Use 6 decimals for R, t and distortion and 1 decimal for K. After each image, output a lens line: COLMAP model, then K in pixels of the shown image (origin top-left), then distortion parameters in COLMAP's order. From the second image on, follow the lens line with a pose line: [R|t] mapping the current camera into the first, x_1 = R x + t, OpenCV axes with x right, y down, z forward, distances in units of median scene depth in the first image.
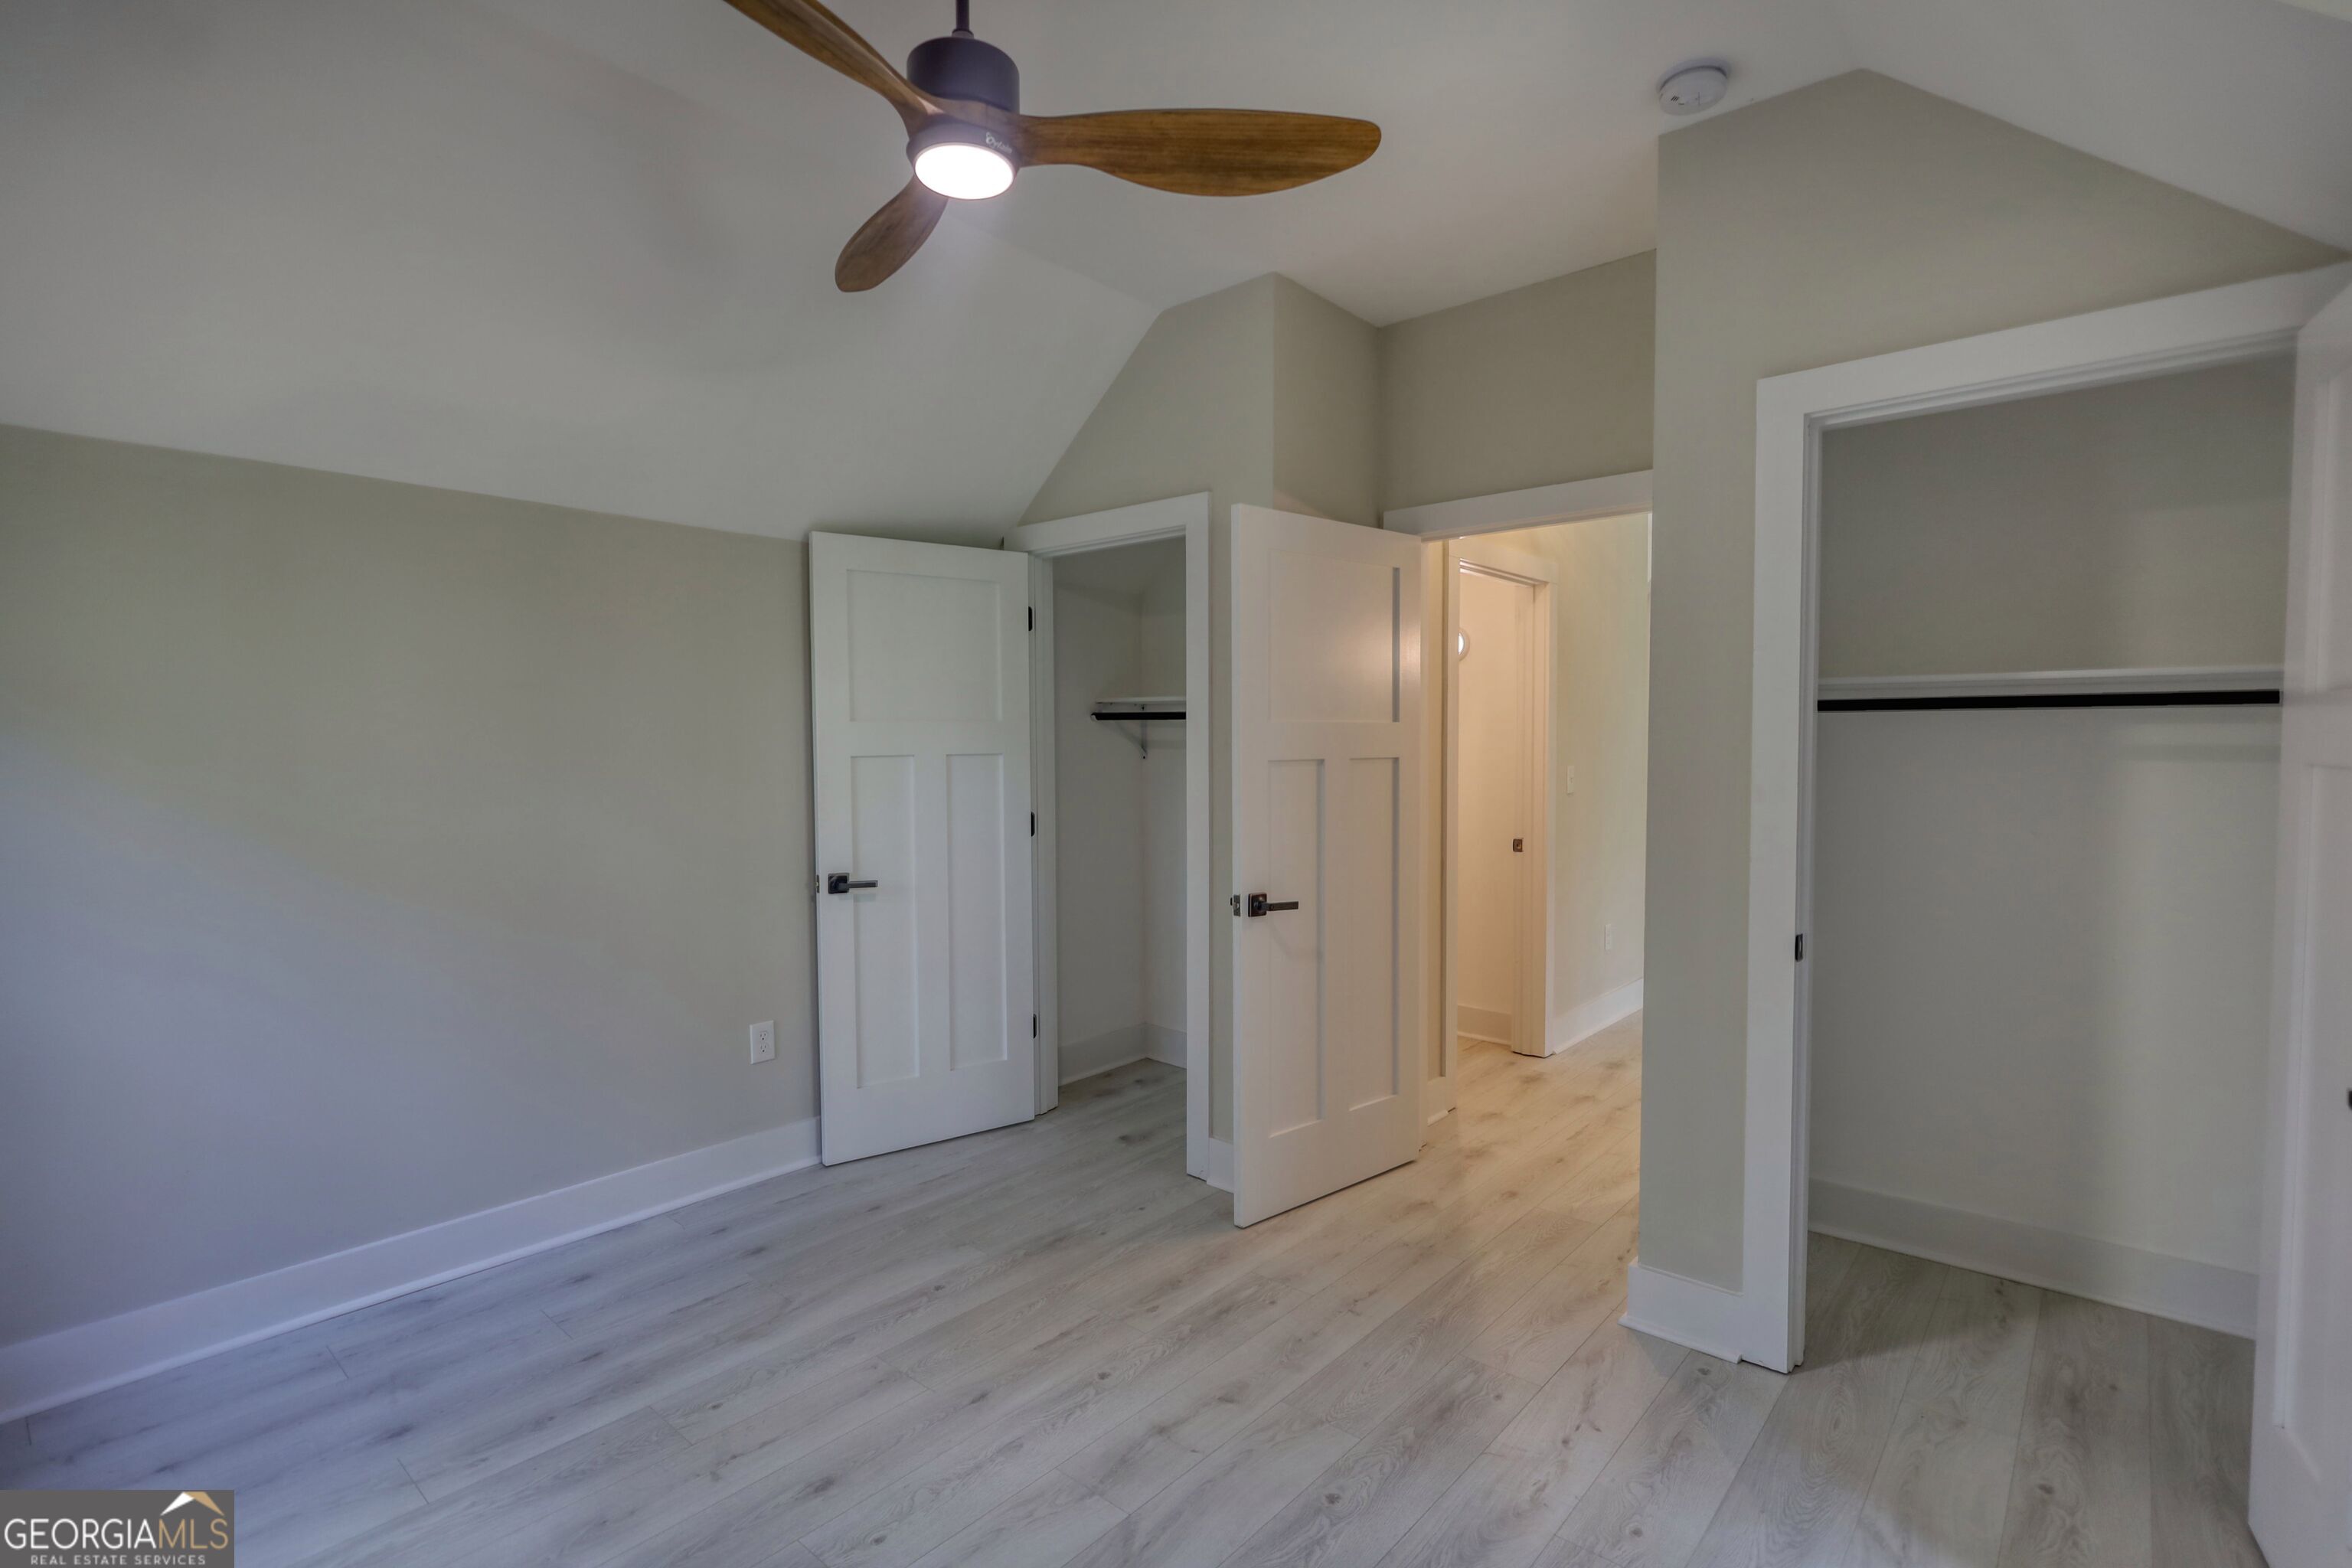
lens RADIAL K [[1102.0, 0, 1182.3], [0, 1102.0, 787.1], [0, 0, 1]] dist [0.000854, -0.000389]
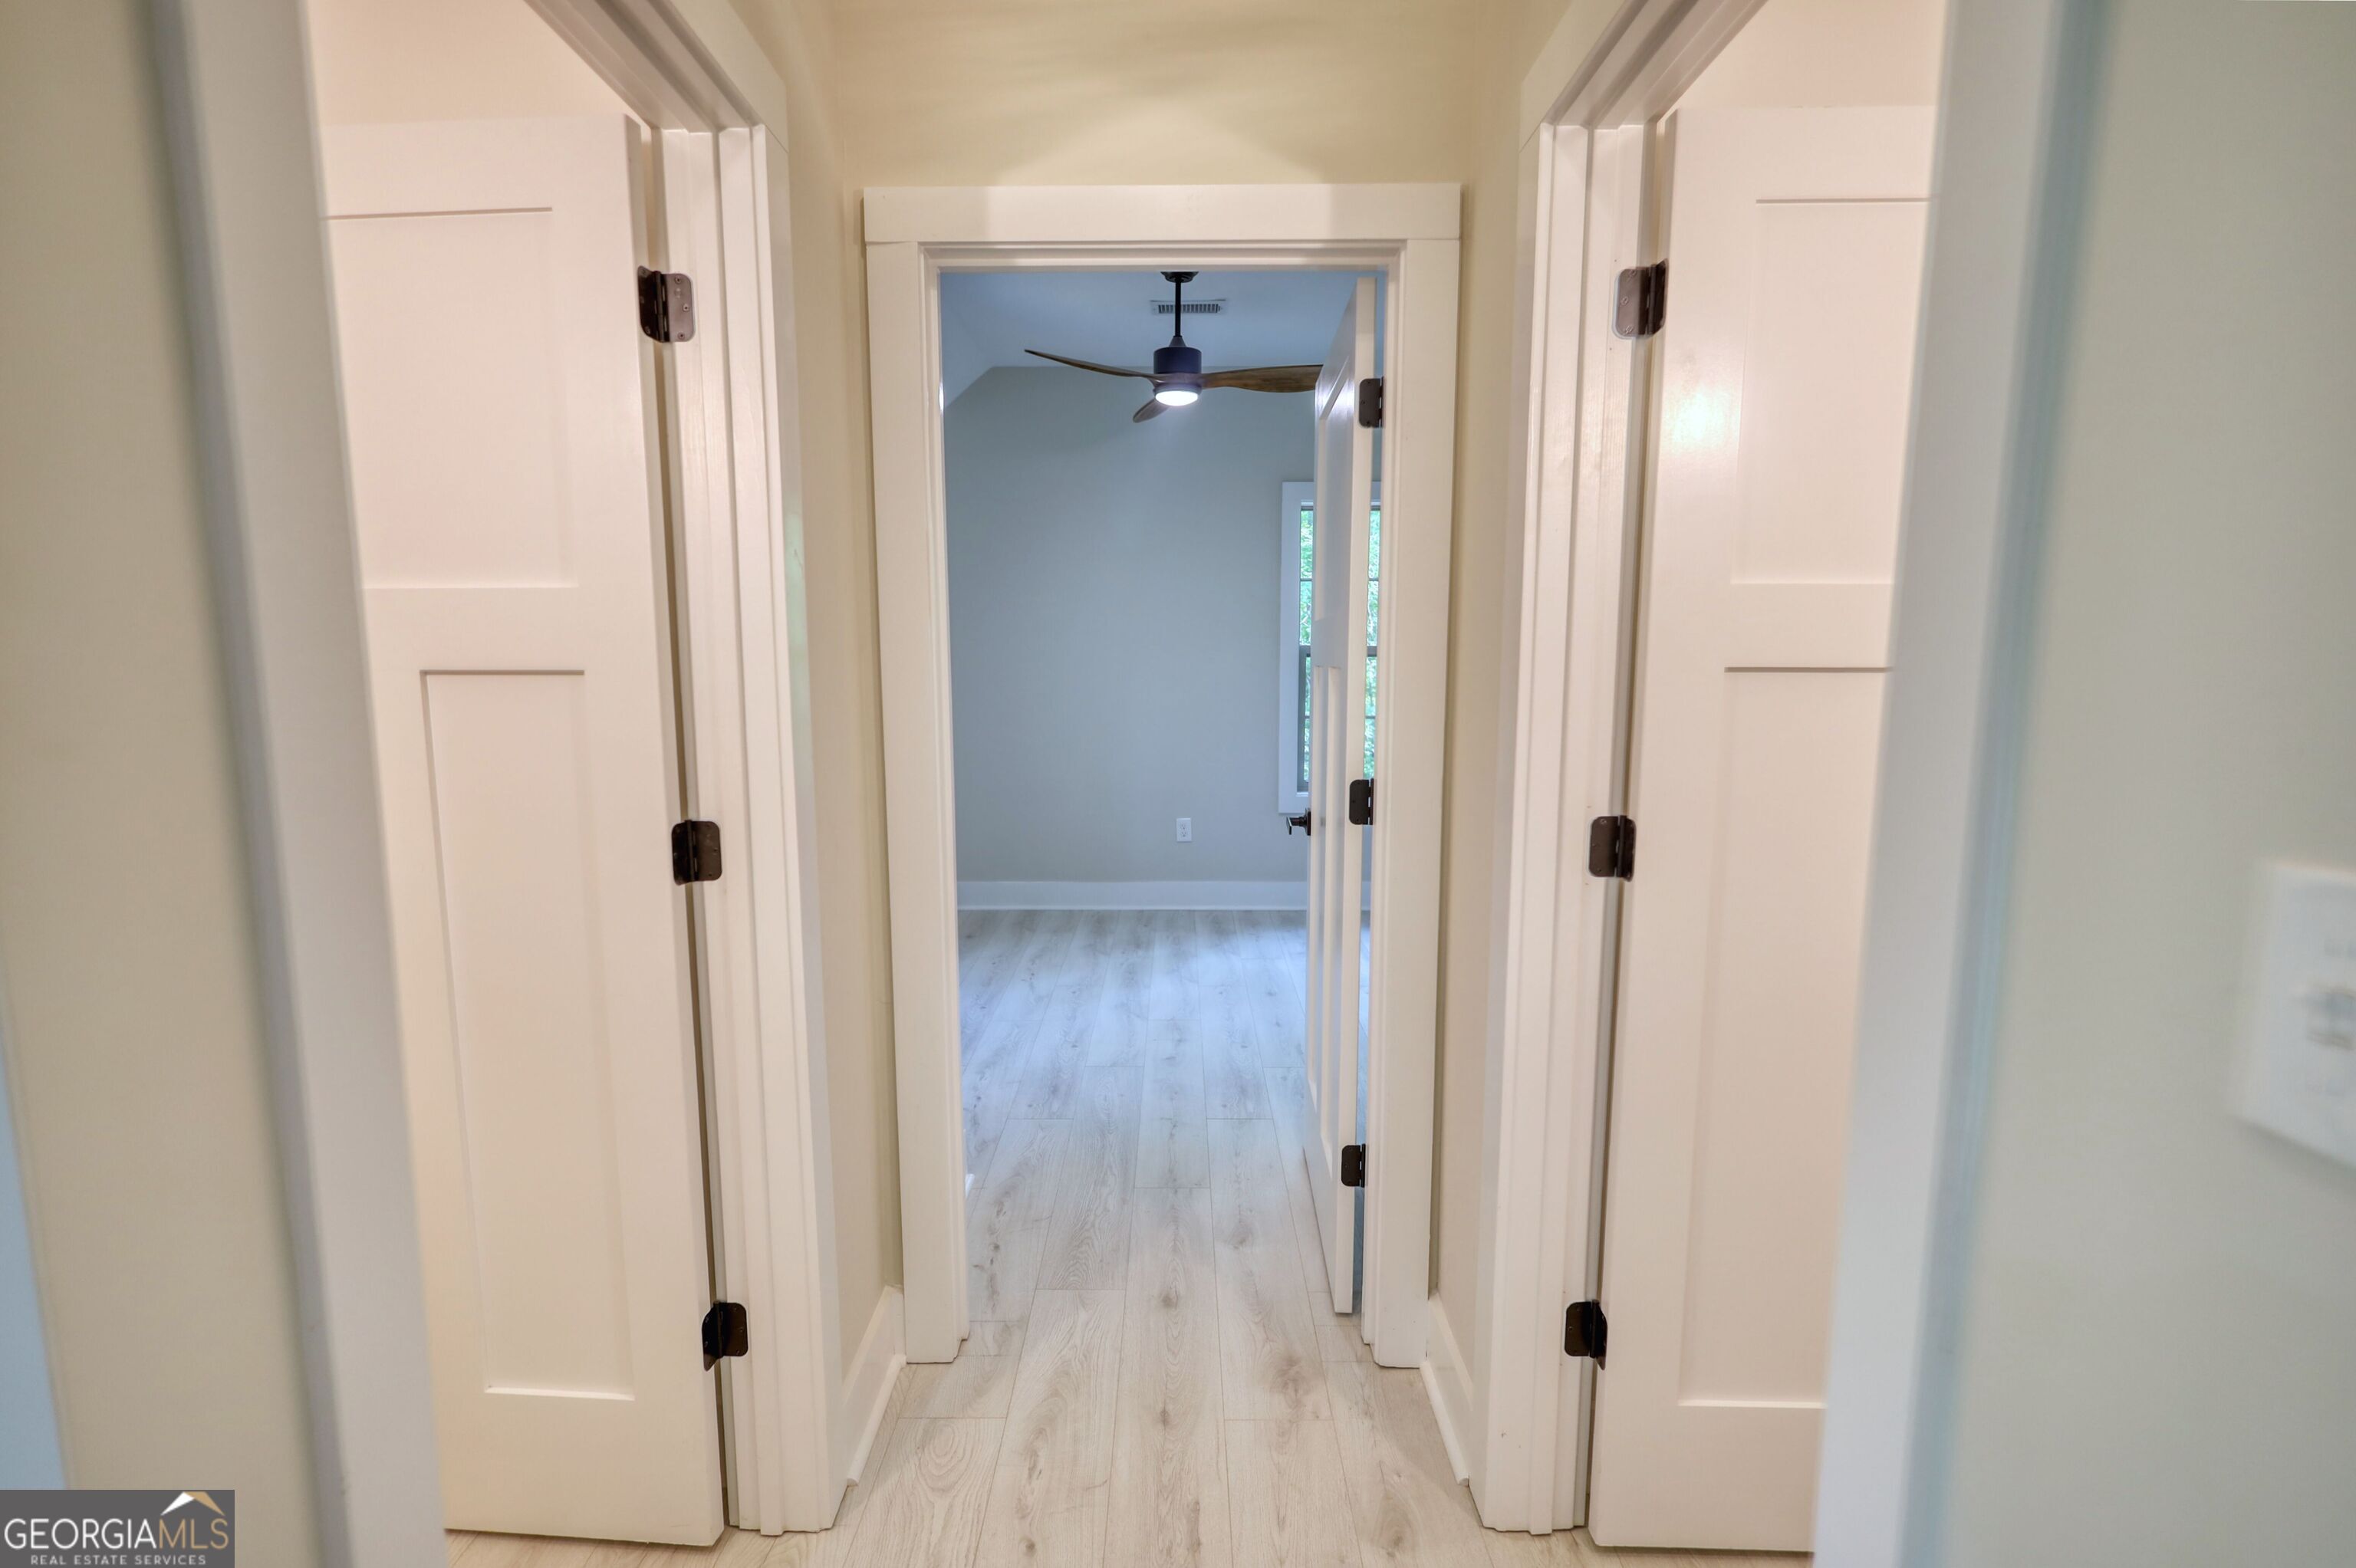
lens RADIAL K [[1103.7, 0, 1184.3], [0, 1103.7, 787.1], [0, 0, 1]] dist [0.000854, -0.000389]
pose [[-0.750291, 0.086783, -0.655387, 0.912613], [-0.022715, 0.987377, 0.156749, -0.078944], [0.660717, 0.132495, -0.738849, 1.871619]]
